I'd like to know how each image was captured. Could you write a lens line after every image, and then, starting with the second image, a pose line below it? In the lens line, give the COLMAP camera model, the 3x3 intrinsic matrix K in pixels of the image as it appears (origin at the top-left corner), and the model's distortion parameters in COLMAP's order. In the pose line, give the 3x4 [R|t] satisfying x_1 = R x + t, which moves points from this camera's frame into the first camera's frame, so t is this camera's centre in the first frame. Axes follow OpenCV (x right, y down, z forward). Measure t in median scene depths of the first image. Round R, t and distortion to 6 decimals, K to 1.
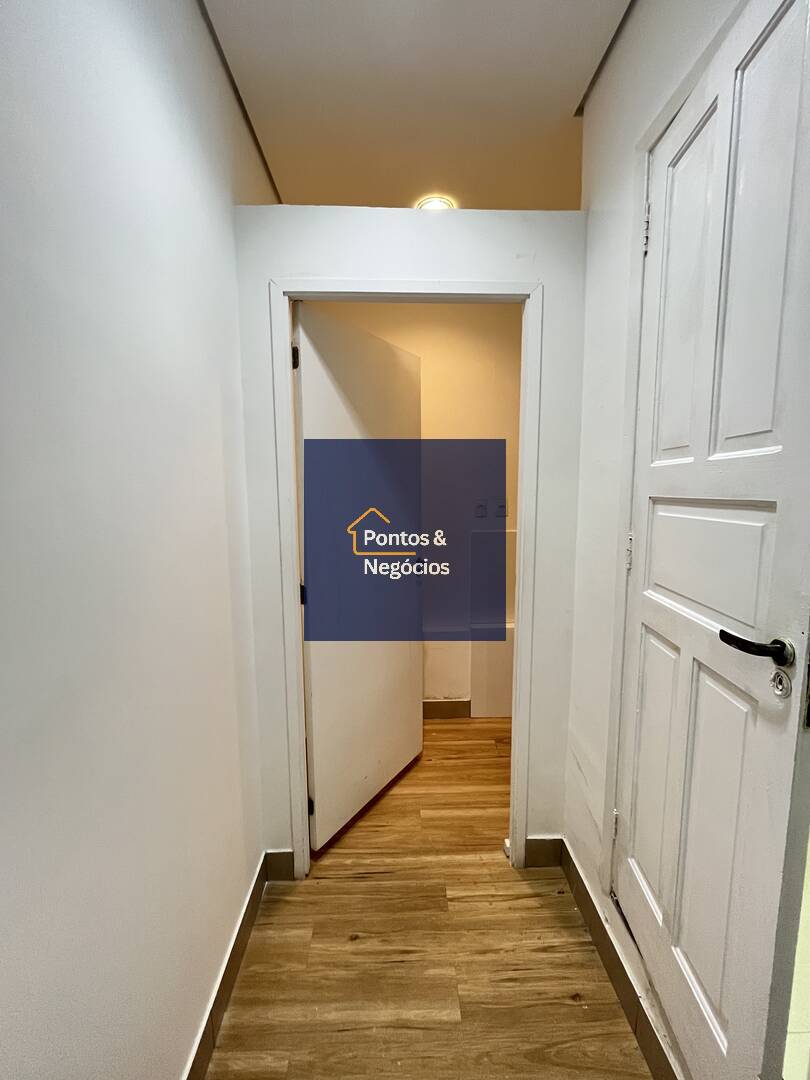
lens RADIAL K [[437.1, 0, 405.6], [0, 437.1, 538.6], [0, 0, 1]] dist [-0.002139, -0.000317]
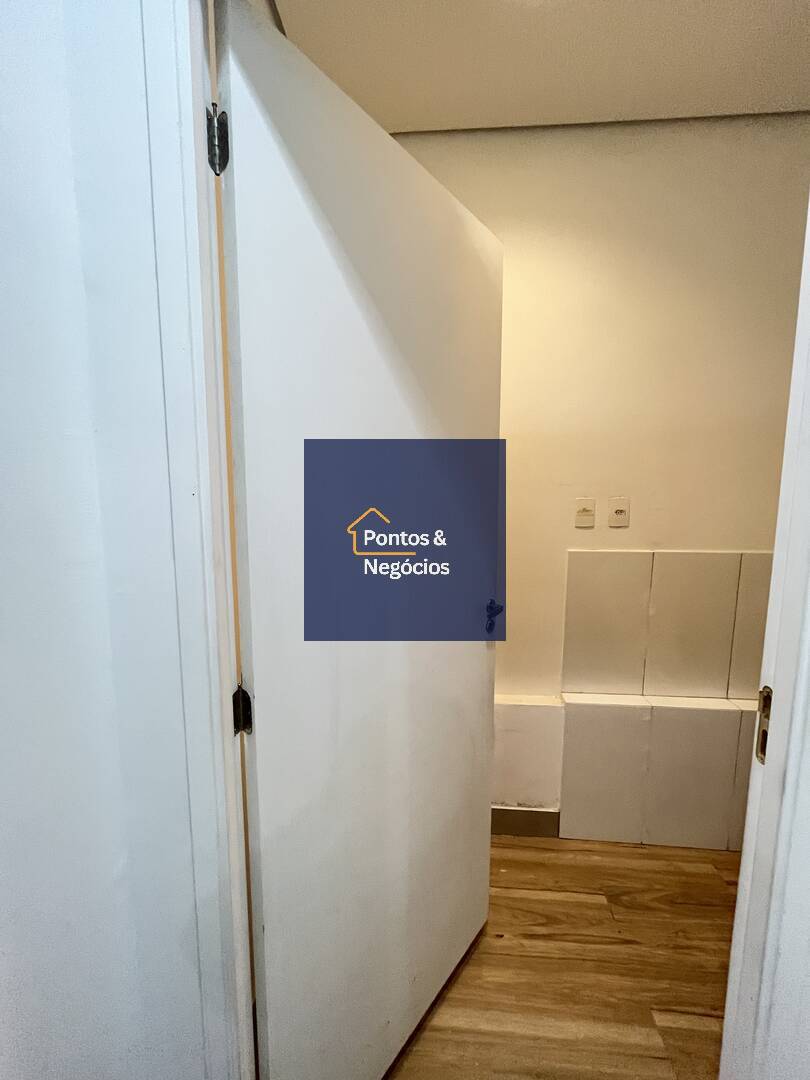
lens RADIAL K [[437.1, 0, 405.2], [0, 437.1, 539.0], [0, 0, 1]] dist [-0.002139, -0.000317]
pose [[0.994401, 0.018438, -0.104054, -0.021923], [-0.018819, 0.999819, -0.002678, -0.031768], [0.103986, 0.004621, 0.994568, 0.402888]]
